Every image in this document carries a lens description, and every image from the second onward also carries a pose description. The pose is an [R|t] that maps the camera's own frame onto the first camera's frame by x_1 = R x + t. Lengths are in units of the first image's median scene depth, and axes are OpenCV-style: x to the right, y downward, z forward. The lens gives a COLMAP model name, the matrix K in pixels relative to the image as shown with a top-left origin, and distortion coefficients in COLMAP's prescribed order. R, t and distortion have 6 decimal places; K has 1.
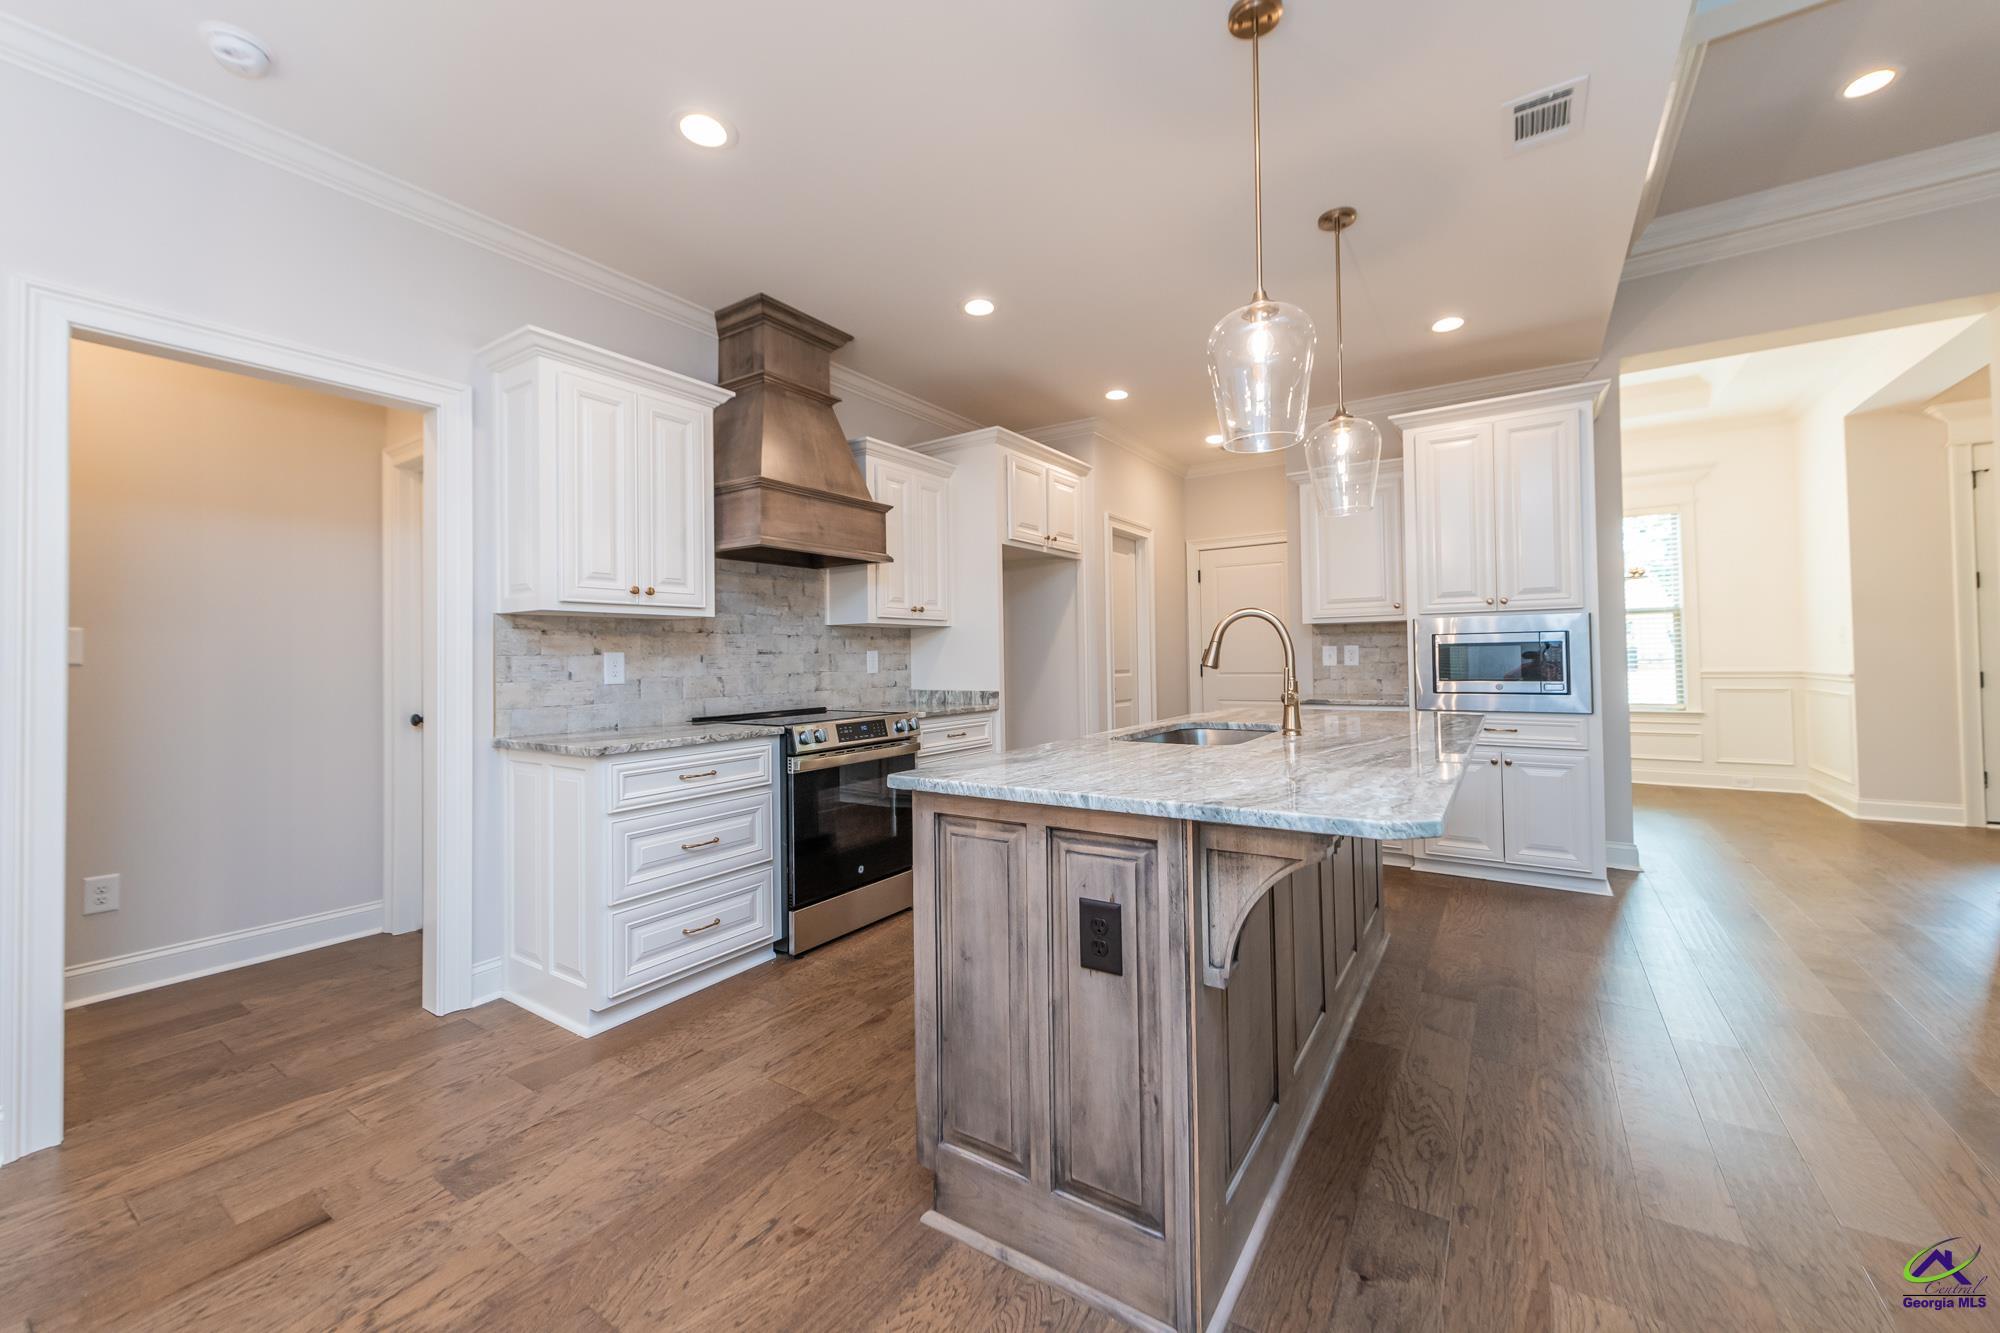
lens RADIAL K [[776.7, 0, 996.1], [0, 776.7, 642.4], [0, 0, 1]] dist [0.013054, -0.005906]
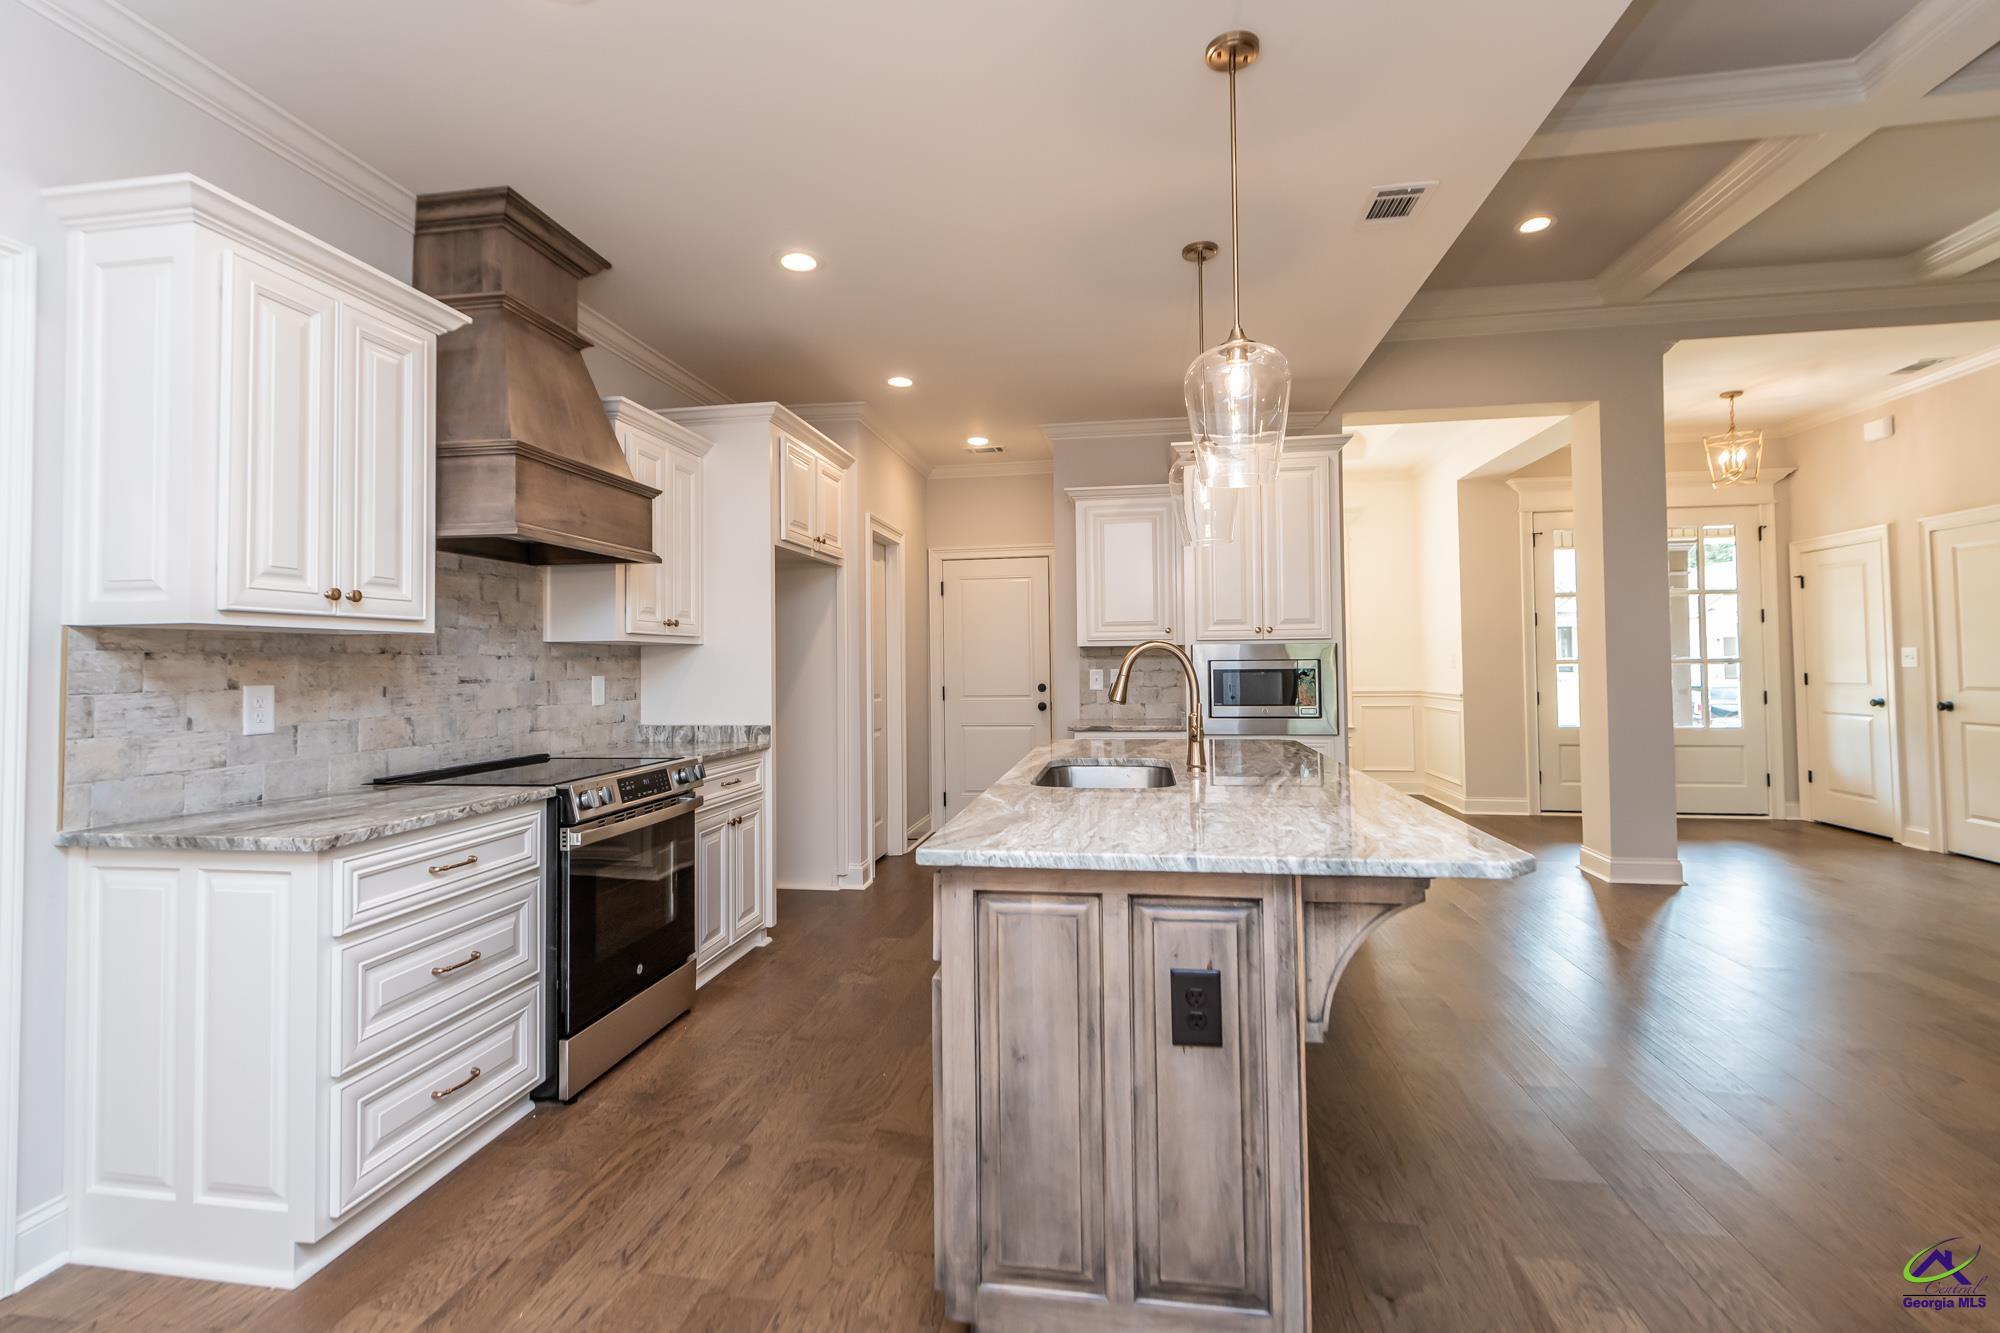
lens RADIAL K [[906.6, 0, 994.8], [0, 906.6, 637.1], [0, 0, 1]] dist [0.015017, -0.009431]
pose [[0.908215, 0.017885, 0.418121, -0.270282], [-0.010856, 0.999757, -0.019182, -0.020910], [-0.418362, 0.012882, 0.908189, 0.053159]]
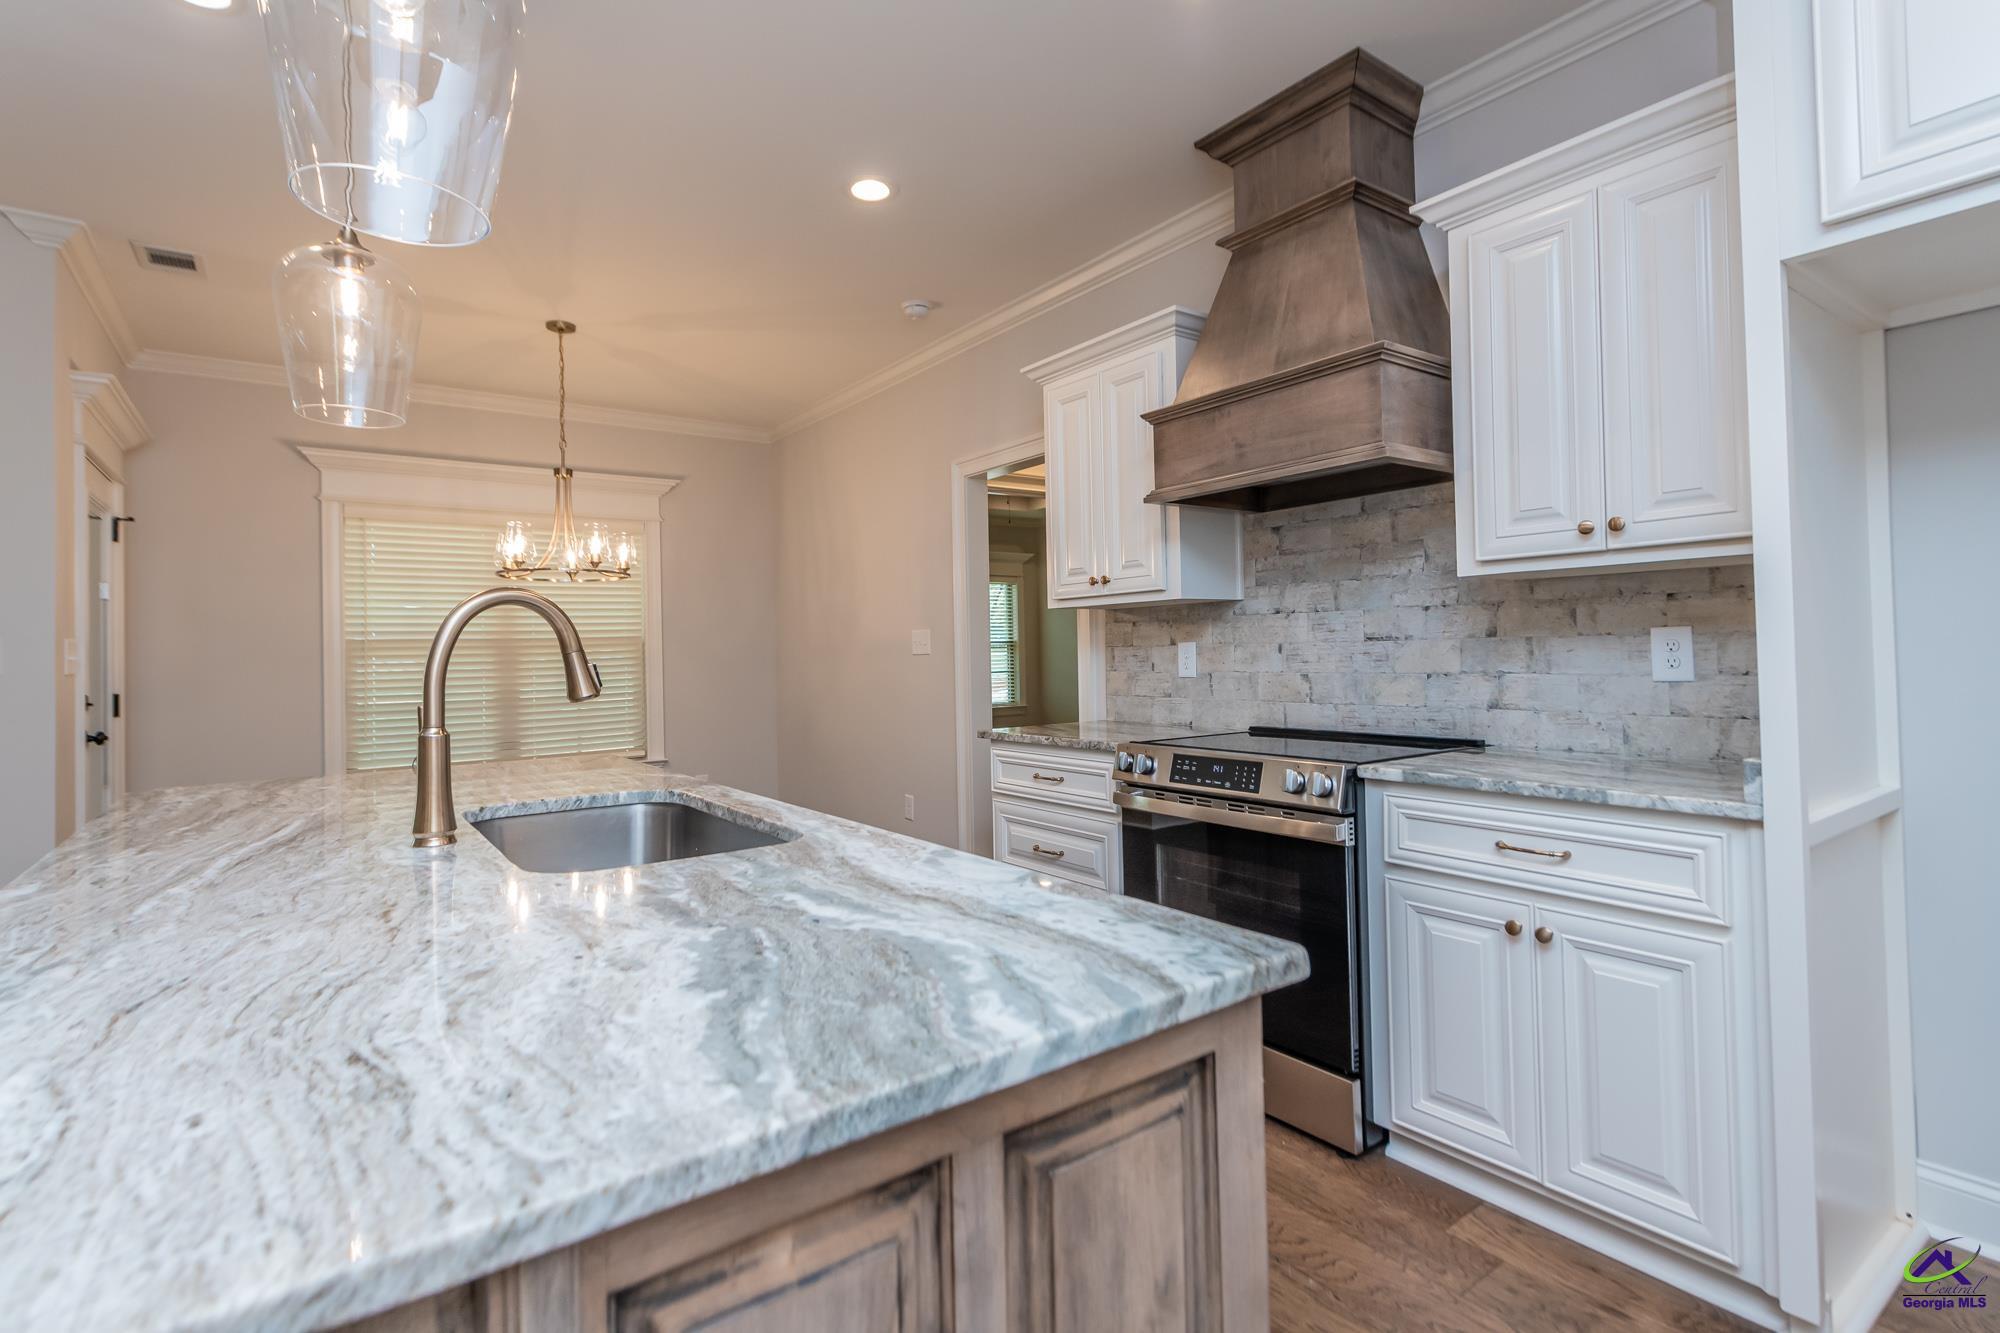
lens RADIAL K [[950.1, 0, 993.0], [0, 950.1, 637.1], [0, 0, 1]] dist [0.008726, -0.000650]
pose [[-0.346965, 0.008679, -0.937838, 0.673572], [0.044917, 0.998964, -0.007372, 0.005516], [0.936802, -0.044682, -0.346995, 1.263678]]
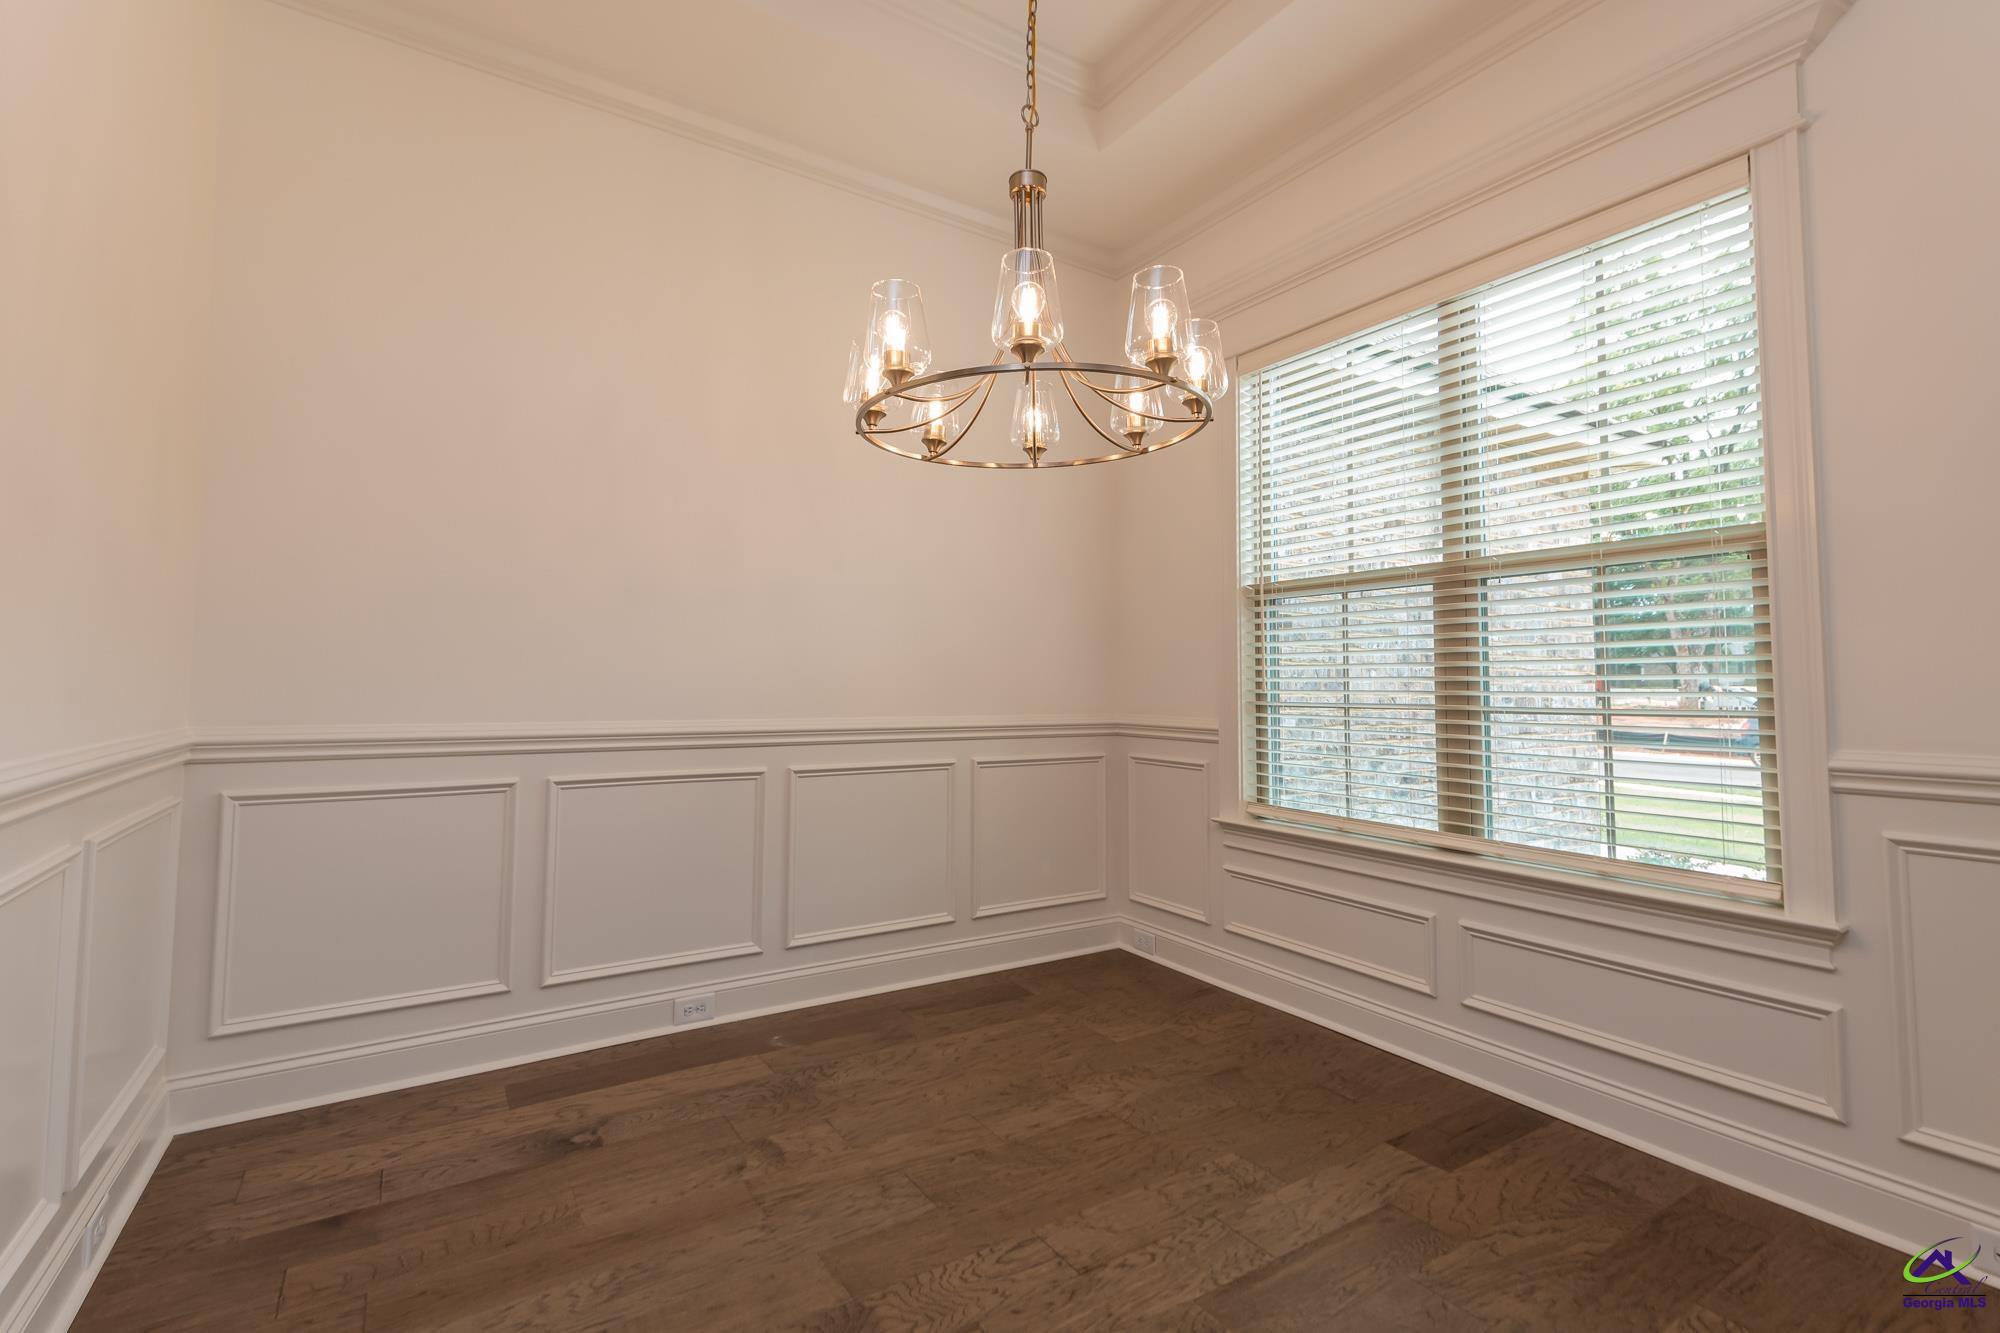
lens RADIAL K [[894.8, 0, 989.7], [0, 894.8, 640.2], [0, 0, 1]] dist [-0.000915, -0.000029]
pose [[0.915024, -0.000316, -0.403400, 1.733452], [-0.012169, 0.999523, -0.028387, 0.018270], [0.403216, 0.030884, 0.914583, 1.412379]]
